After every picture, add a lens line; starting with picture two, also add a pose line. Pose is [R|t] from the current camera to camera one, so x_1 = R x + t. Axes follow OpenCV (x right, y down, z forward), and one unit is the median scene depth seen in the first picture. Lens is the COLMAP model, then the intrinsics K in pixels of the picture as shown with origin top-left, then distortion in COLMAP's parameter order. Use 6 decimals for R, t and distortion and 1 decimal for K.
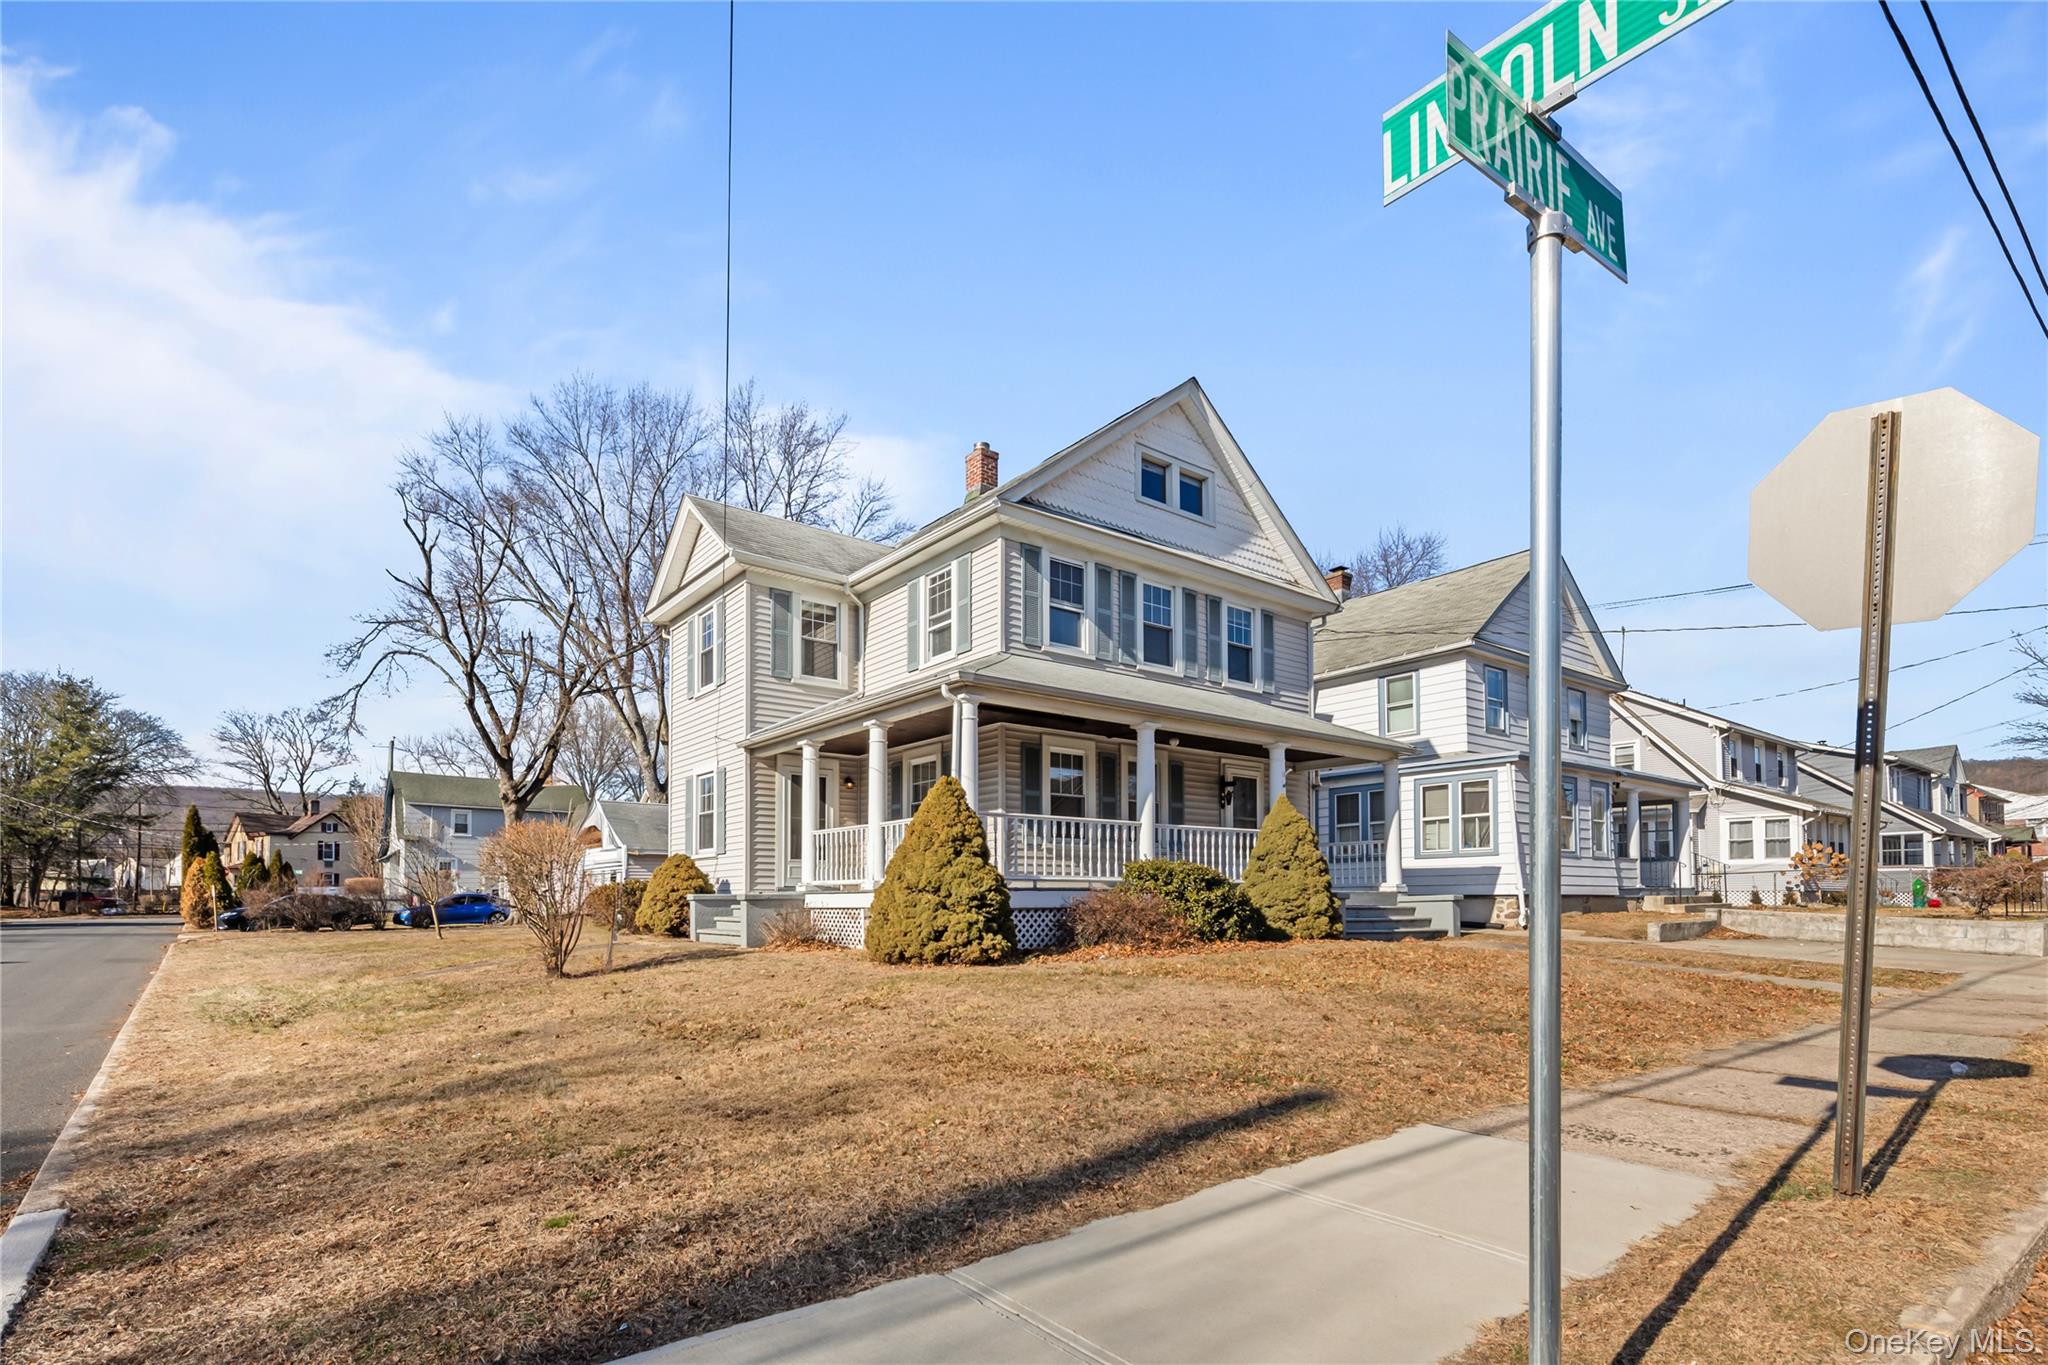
lens RADIAL K [[1002.0, 0, 1024.3], [0, 1002.0, 876.1], [0, 0, 1]] dist [-0.000602, 0.000029]
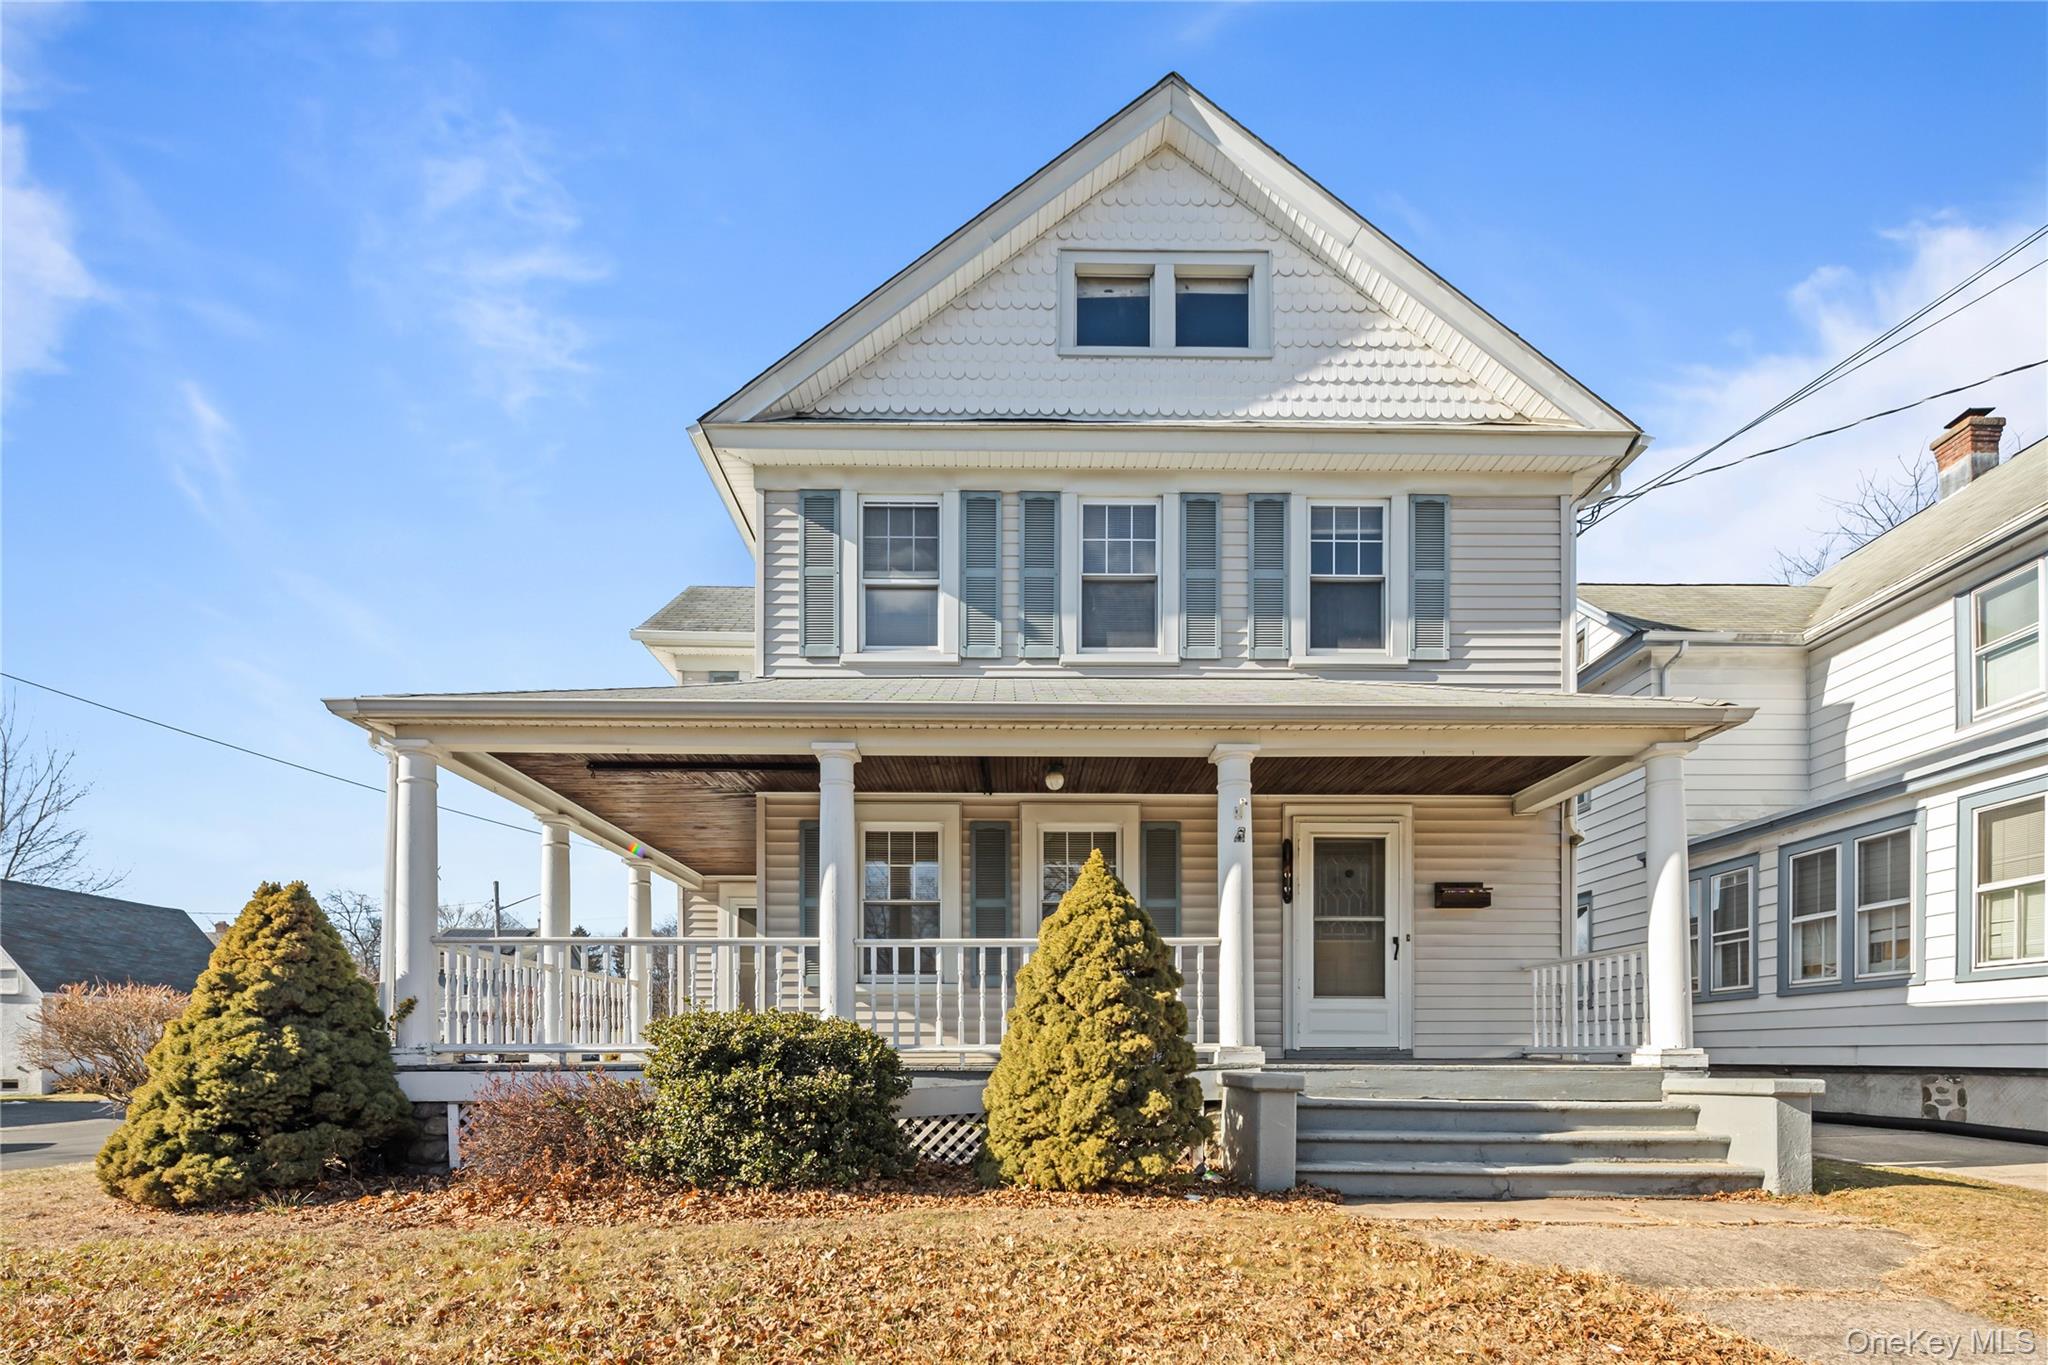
lens RADIAL K [[1004.6, 0, 1018.2], [0, 1004.6, 1048.6], [0, 0, 1]] dist [0.001649, 0.000437]
pose [[0.795319, -0.001848, -0.606188, 0.411309], [0.014435, 0.999770, 0.015890, -0.002406], [0.606019, -0.021387, 0.795163, 0.514321]]
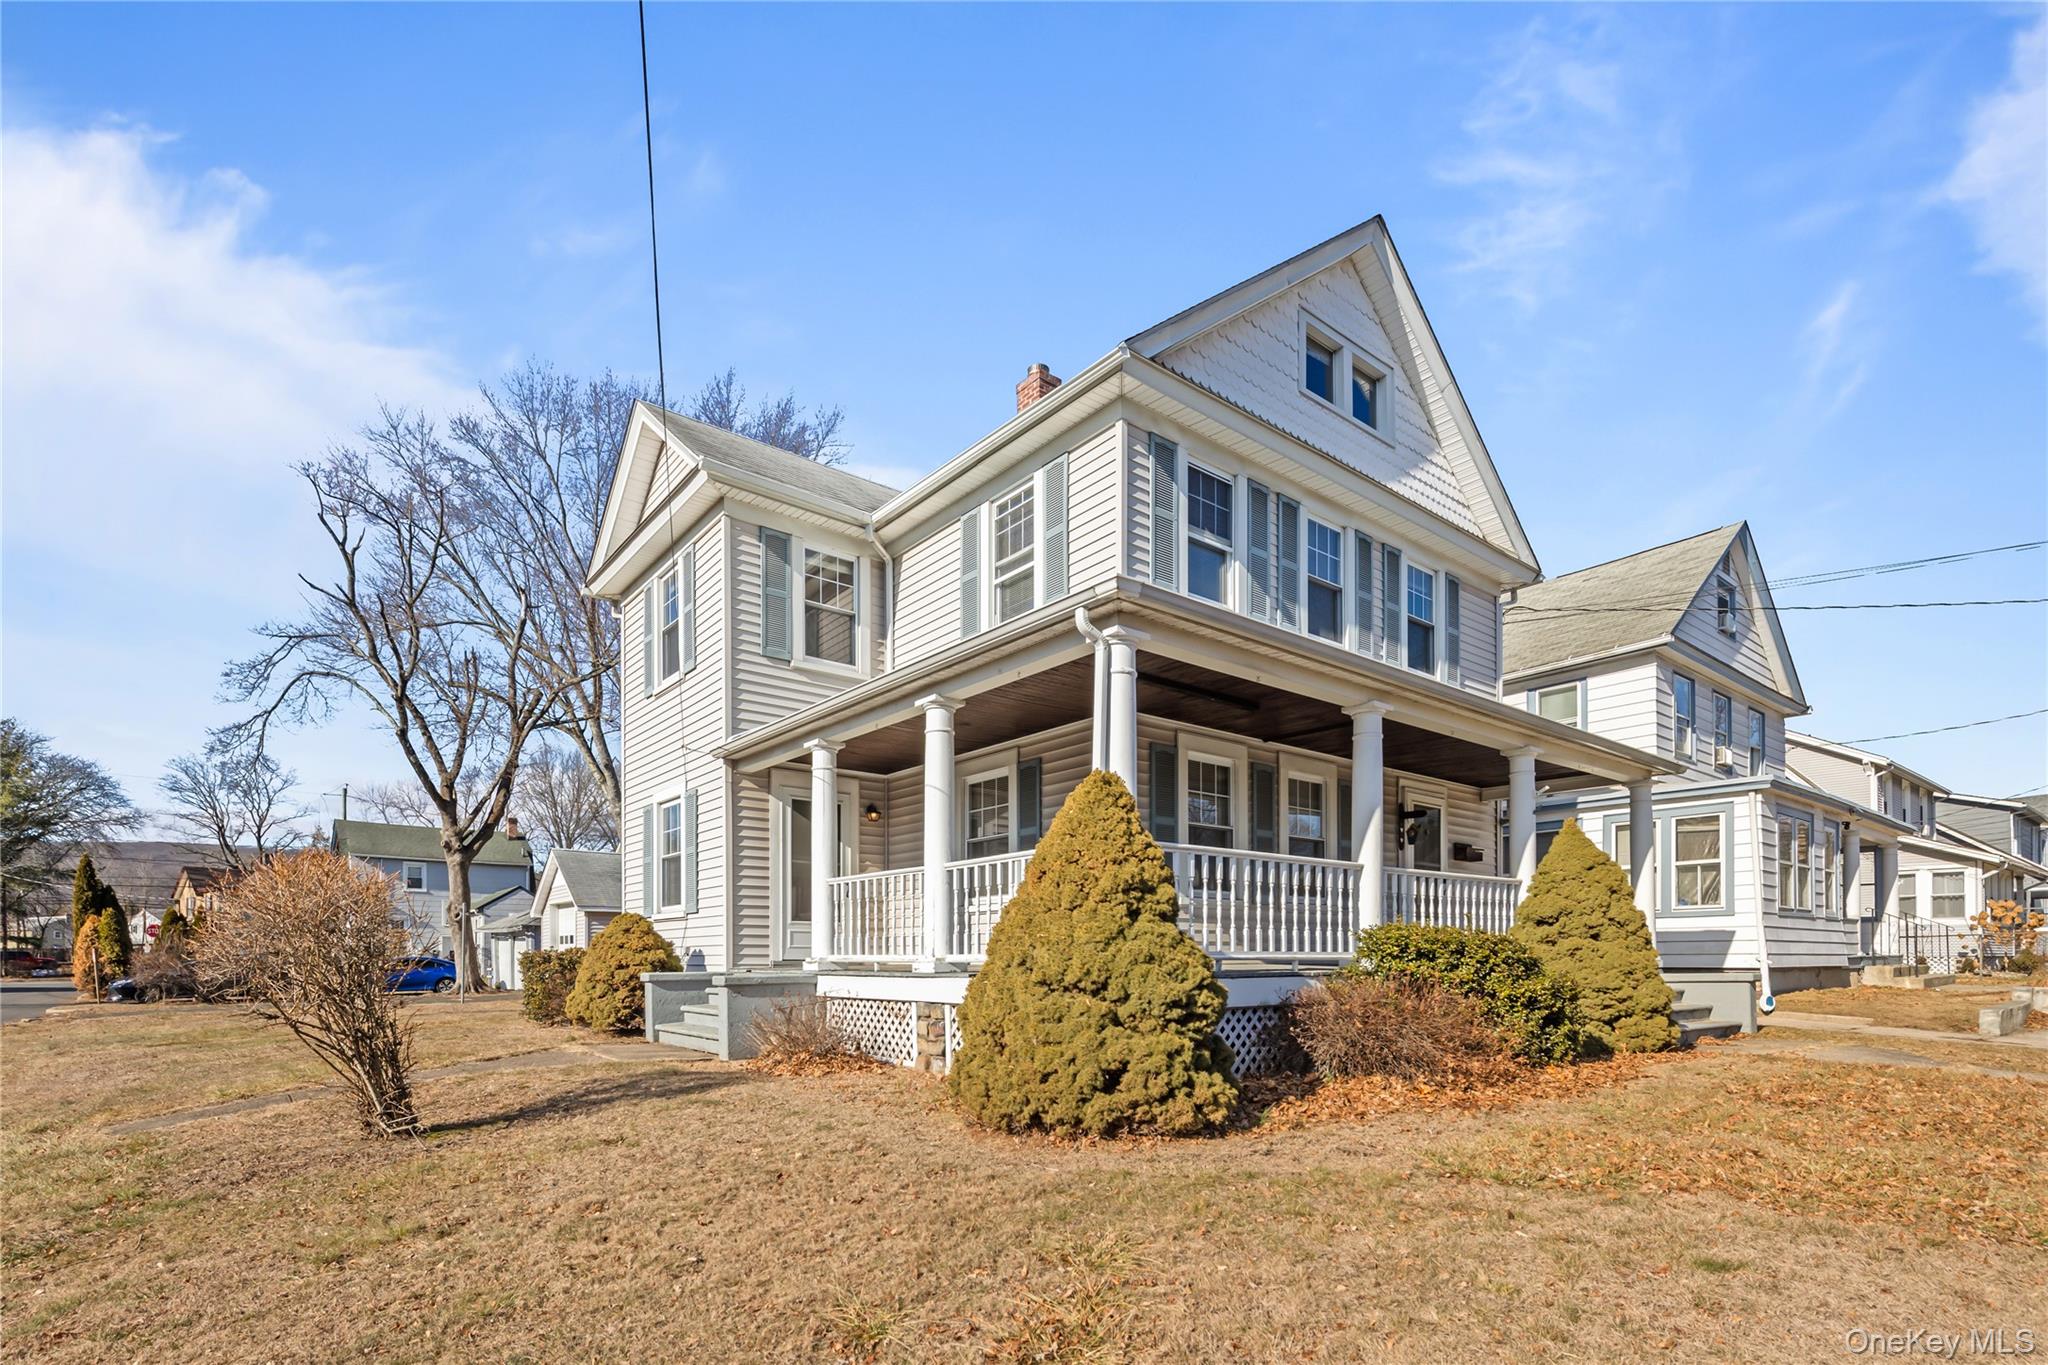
lens RADIAL K [[989.4, 0, 1018.1], [0, 989.4, 959.2], [0, 0, 1]] dist [0.002296, 0.000078]
pose [[0.999938, 0.000369, 0.011140, -0.082836], [-0.000660, 0.999657, 0.026175, -0.008323], [-0.011127, -0.026181, 0.999595, 0.308046]]
